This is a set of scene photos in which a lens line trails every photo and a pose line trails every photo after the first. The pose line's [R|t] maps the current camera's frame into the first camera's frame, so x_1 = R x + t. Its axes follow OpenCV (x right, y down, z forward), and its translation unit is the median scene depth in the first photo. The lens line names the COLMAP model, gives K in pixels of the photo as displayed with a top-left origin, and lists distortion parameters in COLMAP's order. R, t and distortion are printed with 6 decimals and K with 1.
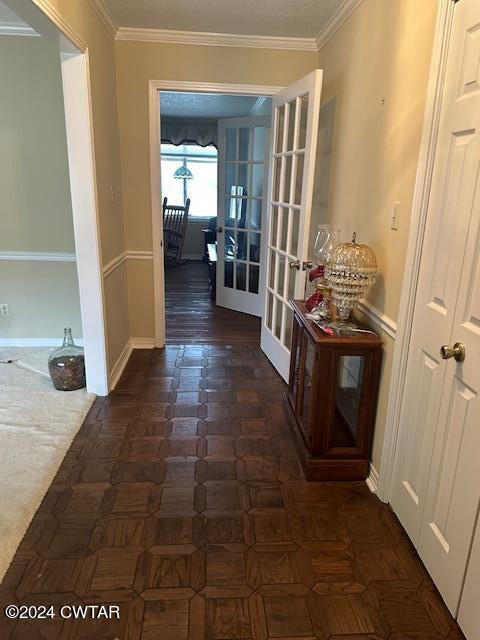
lens RADIAL K [[455.2, 0, 240.0], [0, 455.2, 320.0], [0, 0, 1]] dist [0.006434, 0.001236]
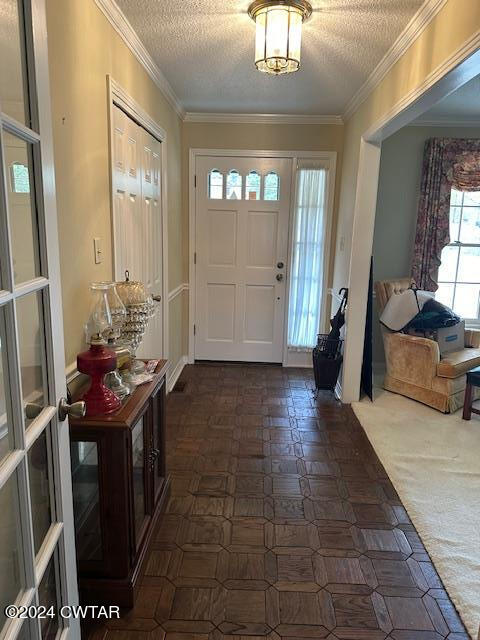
lens RADIAL K [[455.2, 0, 240.0], [0, 455.2, 320.0], [0, 0, 1]] dist [0.006434, 0.001236]
pose [[-0.993097, -0.074278, 0.090783, -0.088920], [-0.021161, 0.874708, 0.484188, -0.569818], [-0.115373, 0.478925, -0.870241, 1.842024]]
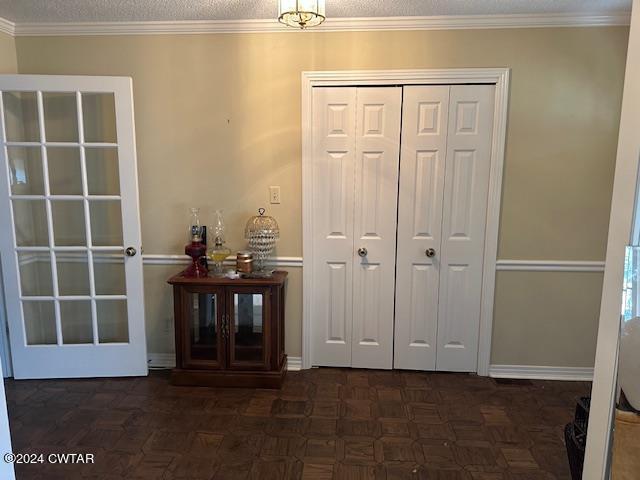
lens RADIAL K [[455.2, 0, 320.0], [0, 455.2, 240.0], [0, 0, 1]] dist [0.006434, 0.001236]
pose [[0.131938, -0.182720, 0.974272, -1.152446], [0.286100, 0.948056, 0.139059, -0.238427], [-0.949073, 0.260392, 0.177361, 0.567373]]
